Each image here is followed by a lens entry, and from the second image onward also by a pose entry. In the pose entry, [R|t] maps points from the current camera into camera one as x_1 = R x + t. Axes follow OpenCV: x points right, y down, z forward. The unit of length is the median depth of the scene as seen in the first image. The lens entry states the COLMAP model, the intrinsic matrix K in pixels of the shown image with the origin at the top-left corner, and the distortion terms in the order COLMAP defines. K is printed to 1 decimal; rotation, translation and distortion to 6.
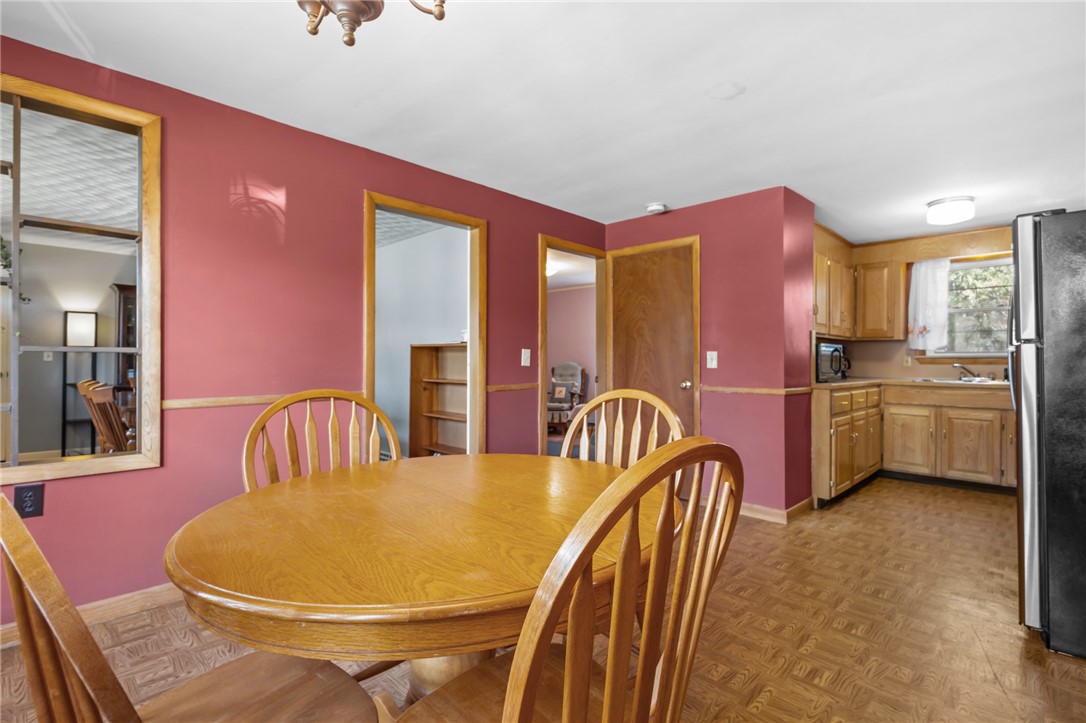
lens RADIAL K [[505.5, 0, 544.9], [0, 505.5, 351.8], [0, 0, 1]] dist [0.002112, -0.000145]
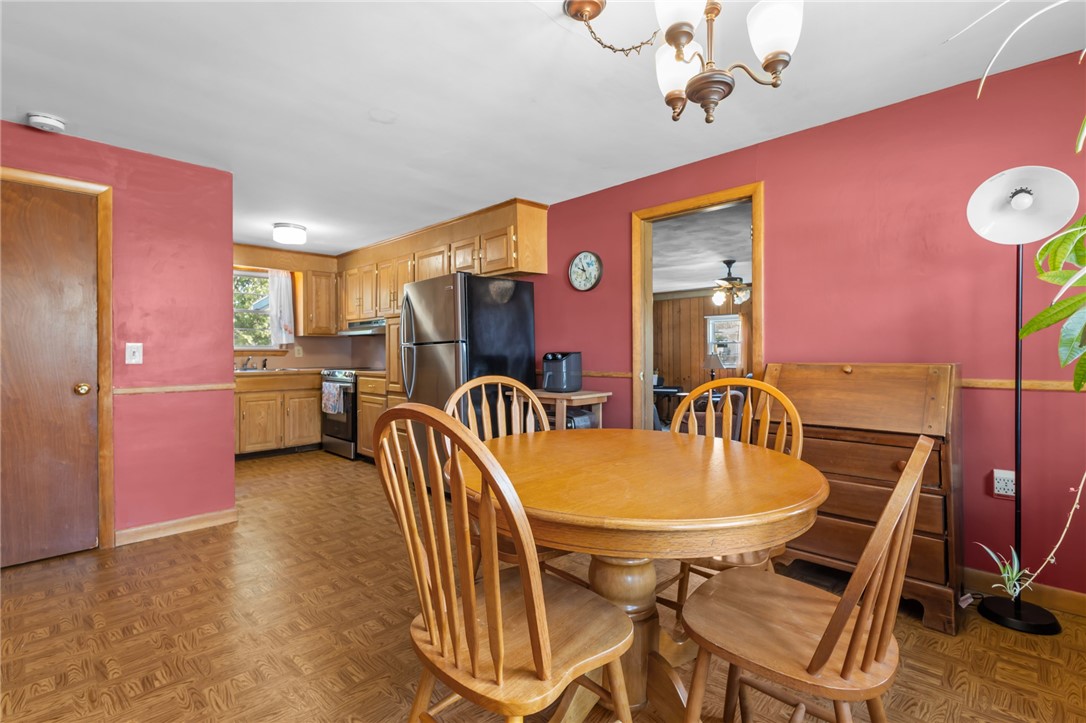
lens RADIAL K [[505.5, 0, 544.9], [0, 505.5, 351.8], [0, 0, 1]] dist [0.002112, -0.000145]
pose [[-0.016315, -0.004177, 0.999858, -0.365380], [-0.007866, 0.999961, 0.004049, 0.003714], [-0.999836, -0.007799, -0.016347, 0.303181]]
